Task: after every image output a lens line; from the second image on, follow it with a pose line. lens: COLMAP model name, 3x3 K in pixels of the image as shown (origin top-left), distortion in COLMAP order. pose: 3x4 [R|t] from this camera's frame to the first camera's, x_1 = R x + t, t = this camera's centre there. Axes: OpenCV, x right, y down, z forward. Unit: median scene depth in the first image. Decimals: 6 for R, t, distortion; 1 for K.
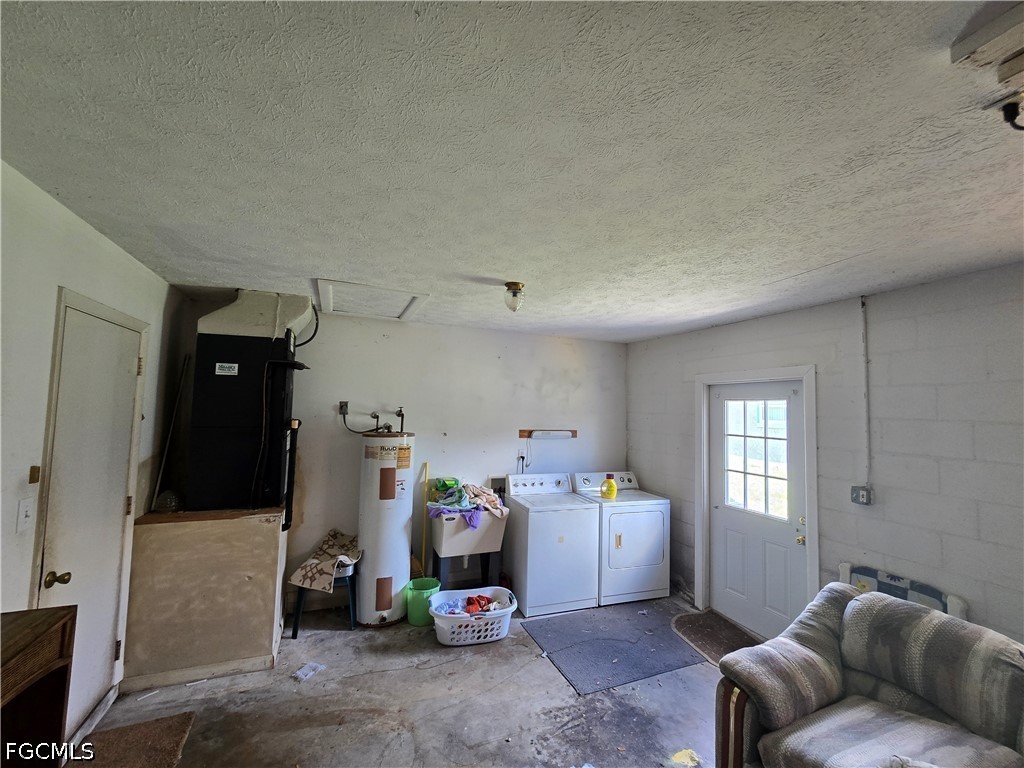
lens RADIAL K [[422.3, 0, 508.6], [0, 422.3, 383.1], [0, 0, 1]] dist [0.005004, -0.000490]
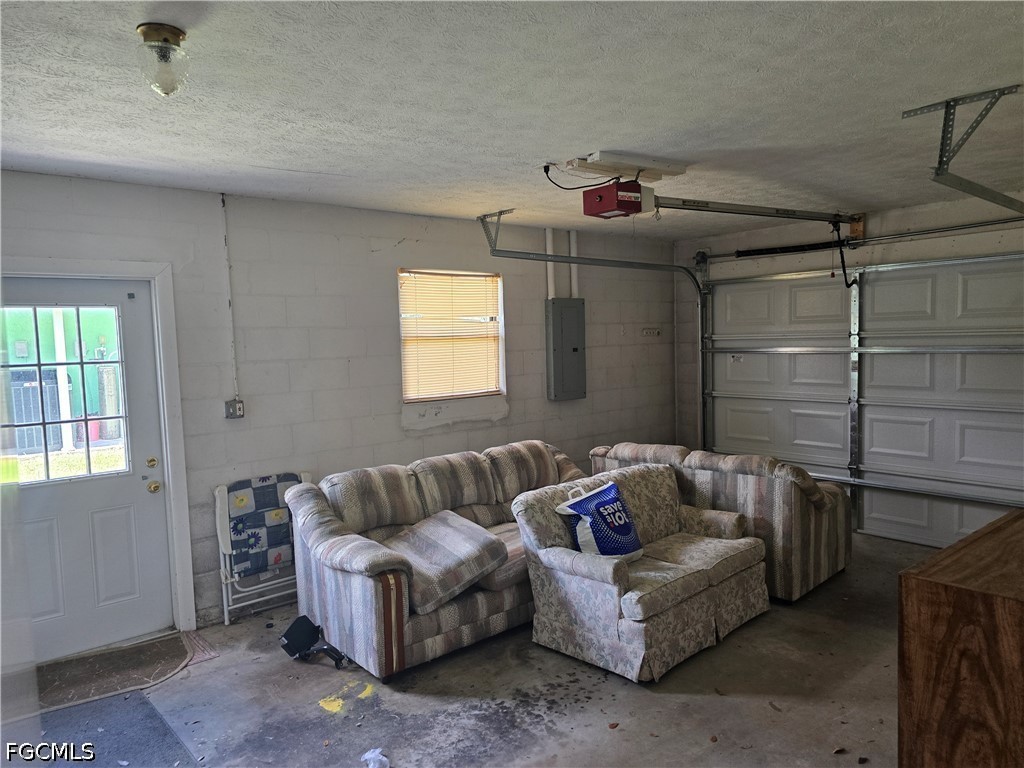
lens RADIAL K [[686.1, 0, 511.2], [0, 686.1, 386.8], [0, 0, 1]] dist [0.044714, -0.030324]
pose [[-0.289402, -0.088932, 0.953067, -0.734211], [-0.039603, 0.995935, 0.080906, 0.058414], [-0.956388, -0.014330, -0.291748, 0.771608]]
